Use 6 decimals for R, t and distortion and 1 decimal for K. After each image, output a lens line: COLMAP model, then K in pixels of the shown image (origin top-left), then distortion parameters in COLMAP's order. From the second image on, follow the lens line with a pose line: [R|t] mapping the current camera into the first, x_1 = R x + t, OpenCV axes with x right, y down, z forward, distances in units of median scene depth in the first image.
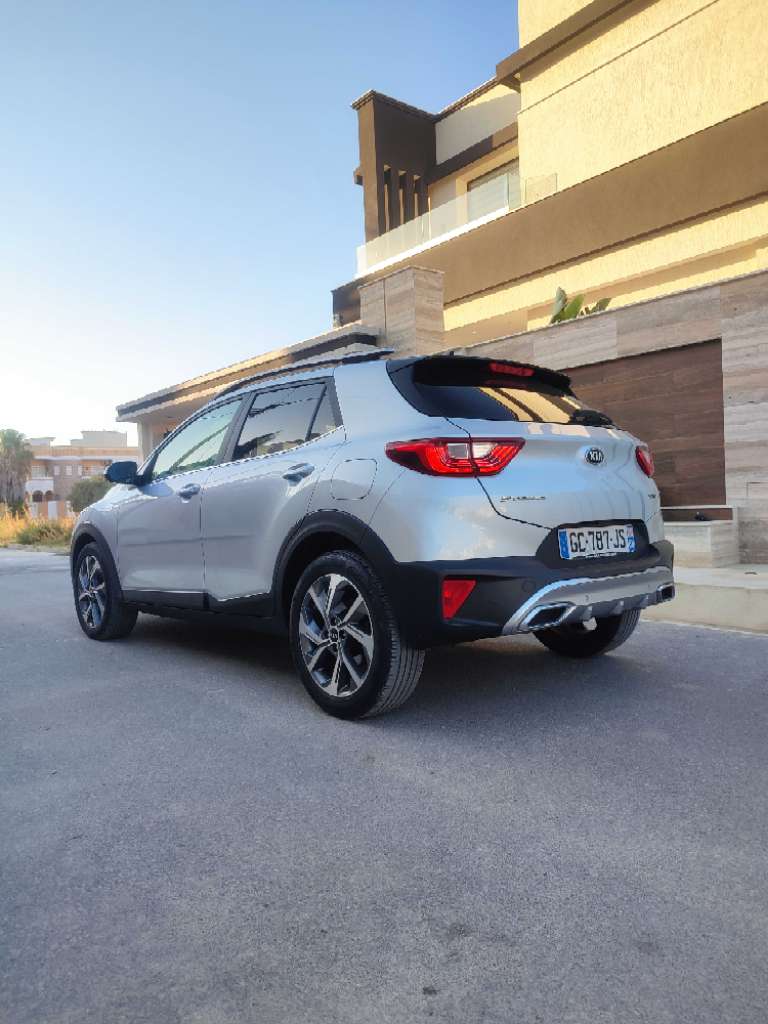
lens RADIAL K [[741.2, 0, 383.4], [0, 741.2, 521.9], [0, 0, 1]] dist [0.030939, -0.032095]
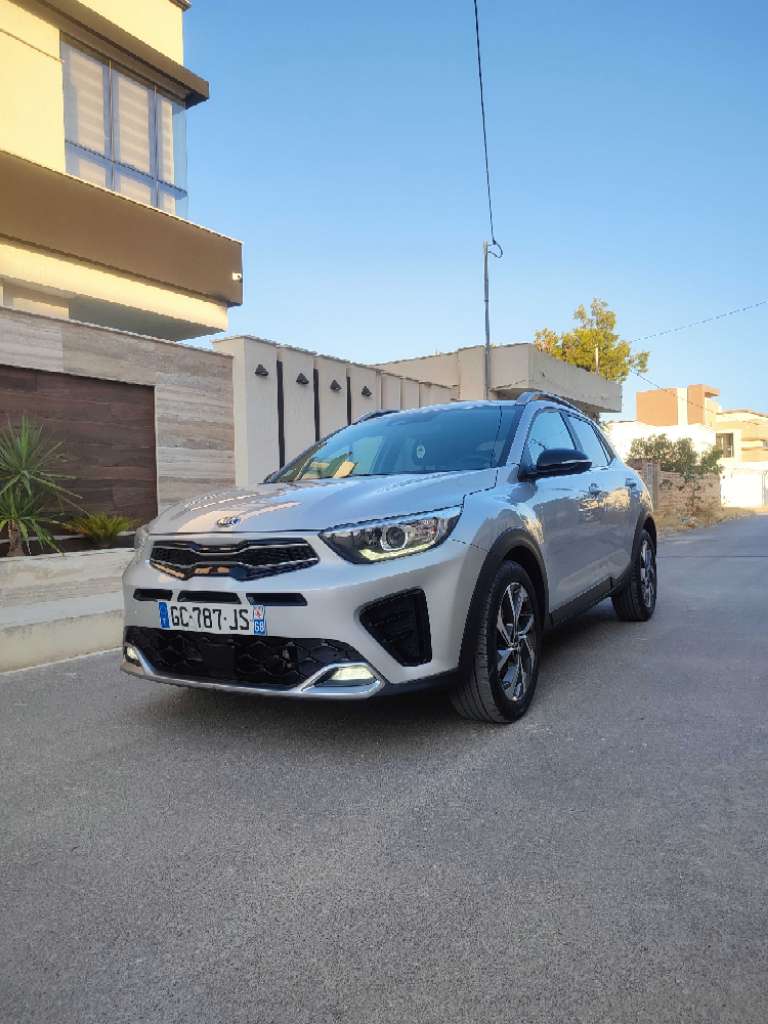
lens RADIAL K [[741.2, 0, 384.2], [0, 741.2, 506.6], [0, 0, 1]] dist [0.030939, -0.032095]
pose [[-0.311866, 0.042220, 0.949188, -0.774796], [0.067150, 0.997494, -0.022306, -0.008393], [-0.947750, 0.056782, -0.313919, 1.047962]]
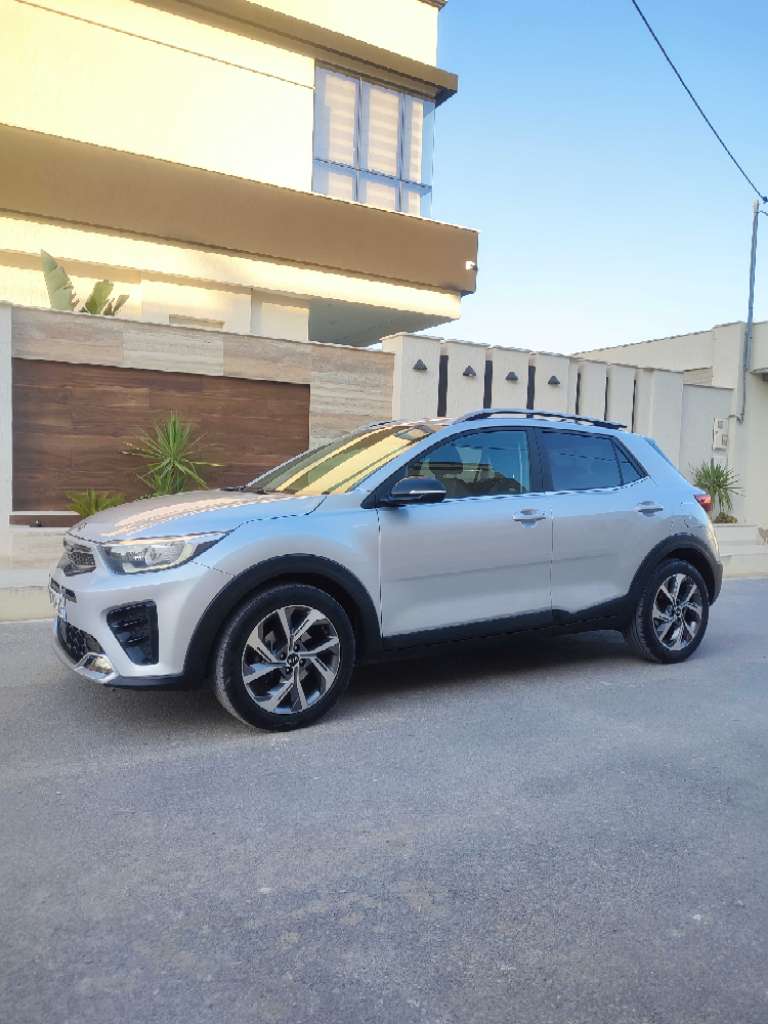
lens RADIAL K [[741.2, 0, 387.2], [0, 741.2, 507.2], [0, 0, 1]] dist [0.030939, -0.032095]
pose [[0.162142, -0.004136, 0.986759, -0.844510], [-0.008801, 0.999945, 0.005637, -0.037480], [-0.986728, -0.009599, 0.162097, 0.655047]]
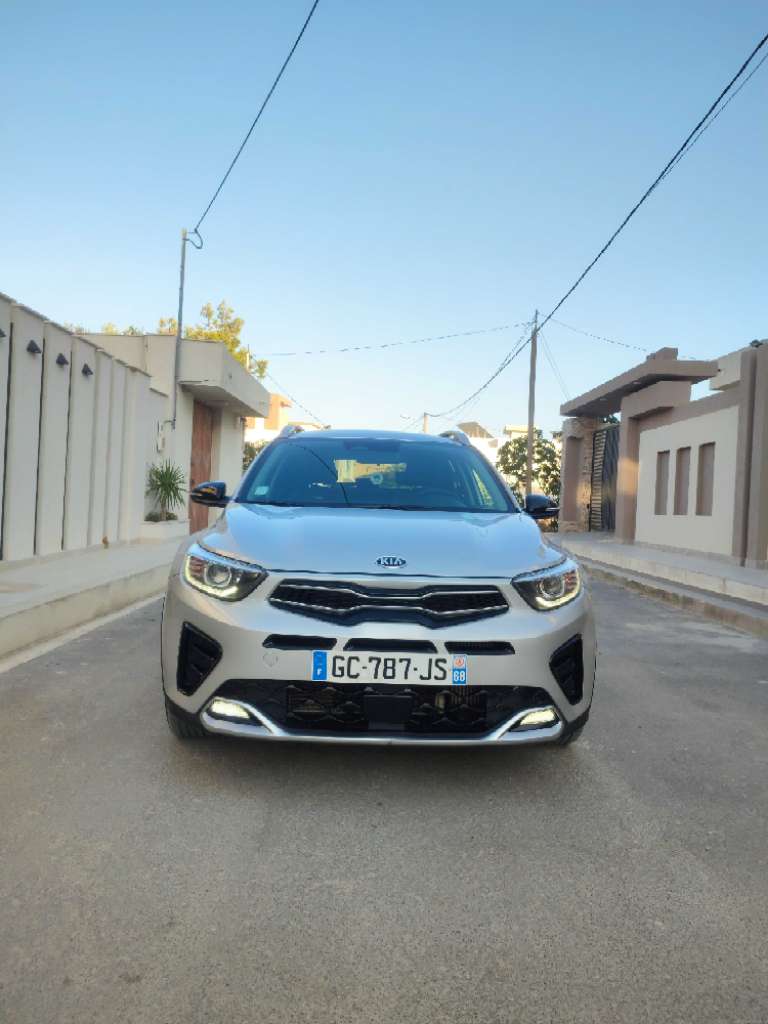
lens RADIAL K [[741.2, 0, 378.9], [0, 741.2, 510.8], [0, 0, 1]] dist [0.030939, -0.032095]
pose [[-0.786776, -0.012363, 0.617115, -0.560831], [-0.003356, 0.999870, 0.015753, -0.053658], [-0.617230, 0.010323, -0.786715, 1.345174]]
